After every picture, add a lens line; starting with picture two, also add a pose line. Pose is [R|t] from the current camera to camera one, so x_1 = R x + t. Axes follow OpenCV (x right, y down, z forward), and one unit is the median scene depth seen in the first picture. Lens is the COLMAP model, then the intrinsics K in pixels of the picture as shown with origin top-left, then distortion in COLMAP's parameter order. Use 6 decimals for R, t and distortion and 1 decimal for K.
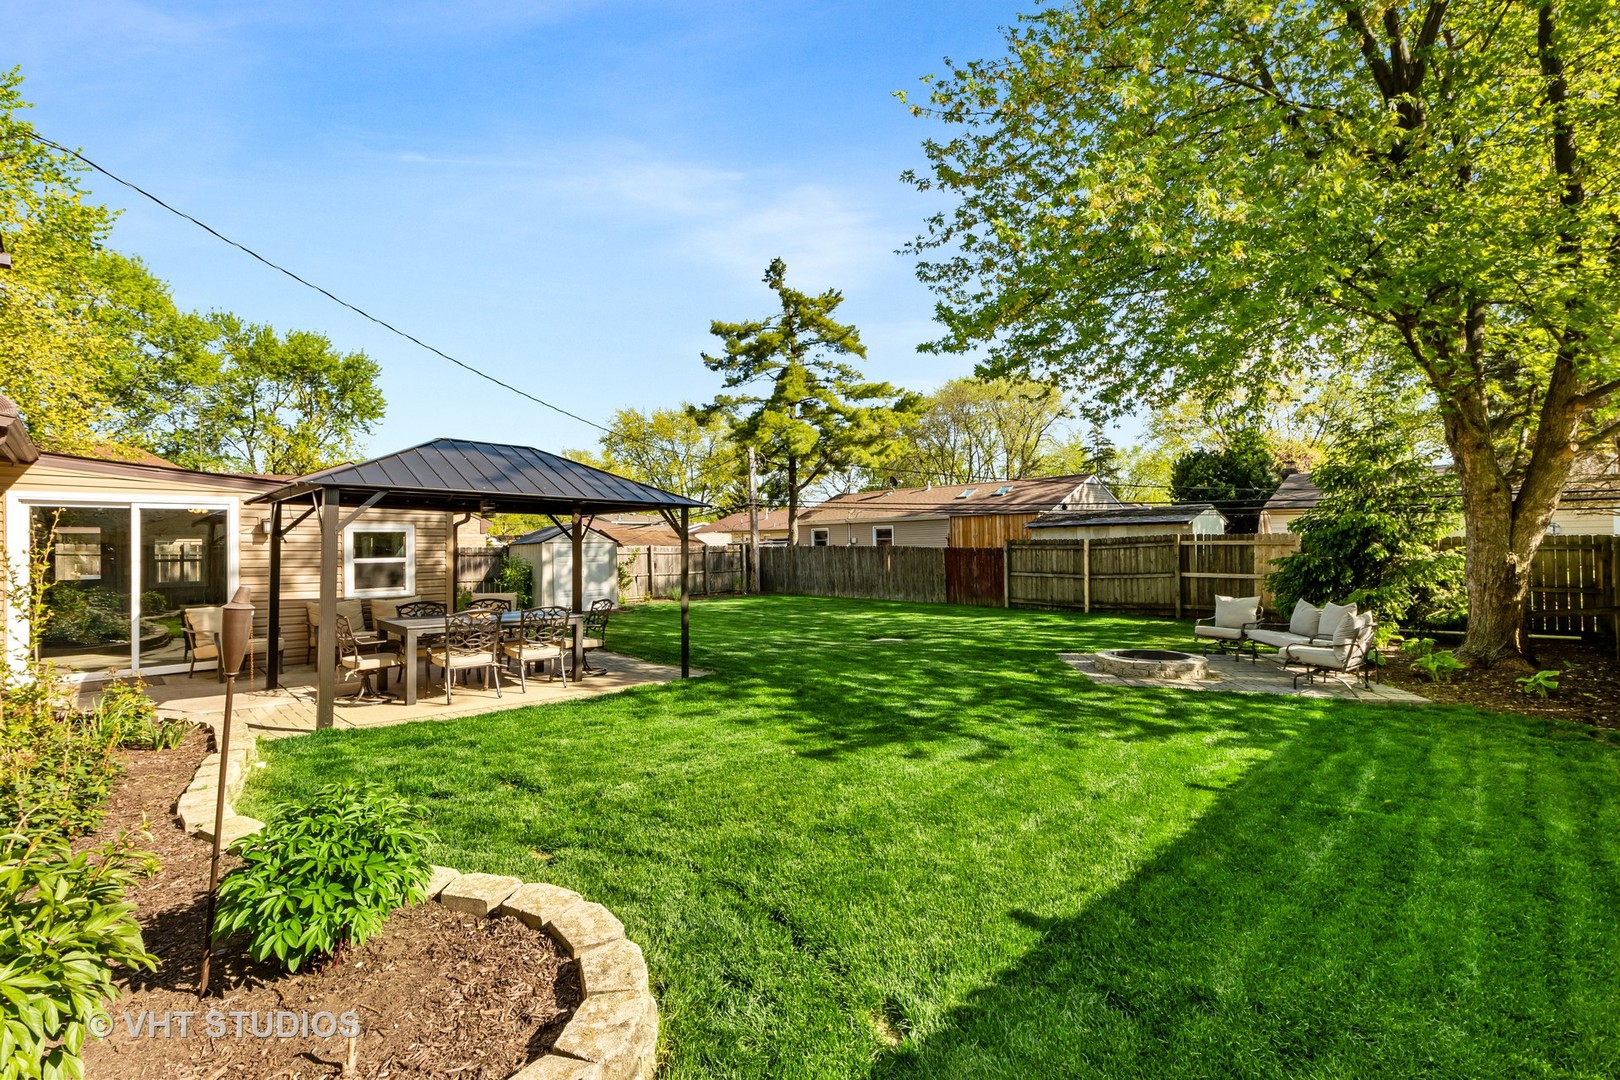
lens RADIAL K [[725.8, 0, 807.4], [0, 725.8, 535.7], [0, 0, 1]] dist [-0.000778, -0.000673]
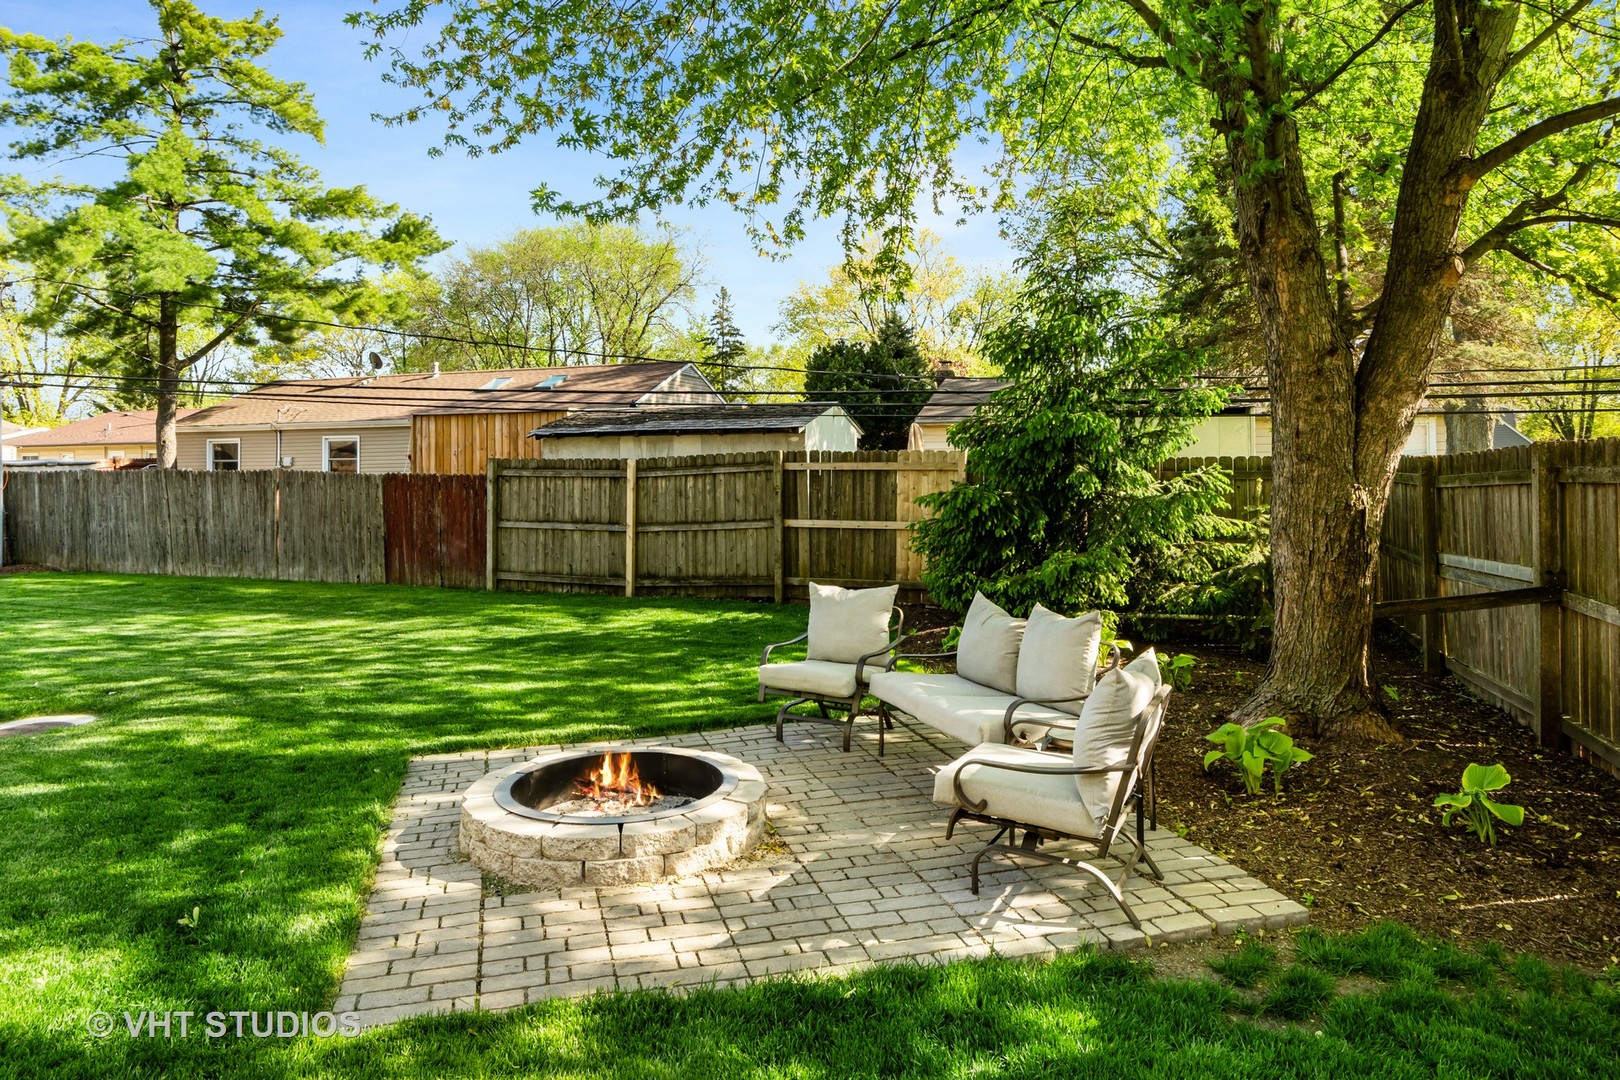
lens RADIAL K [[1046.3, 0, 802.6], [0, 1046.3, 491.0], [0, 0, 1]] dist [0.002673, 0.001193]
pose [[0.898784, -0.003999, 0.438374, 0.174626], [-0.009640, 0.999536, 0.028884, 0.005605], [-0.438286, -0.030186, 0.898328, 0.271635]]
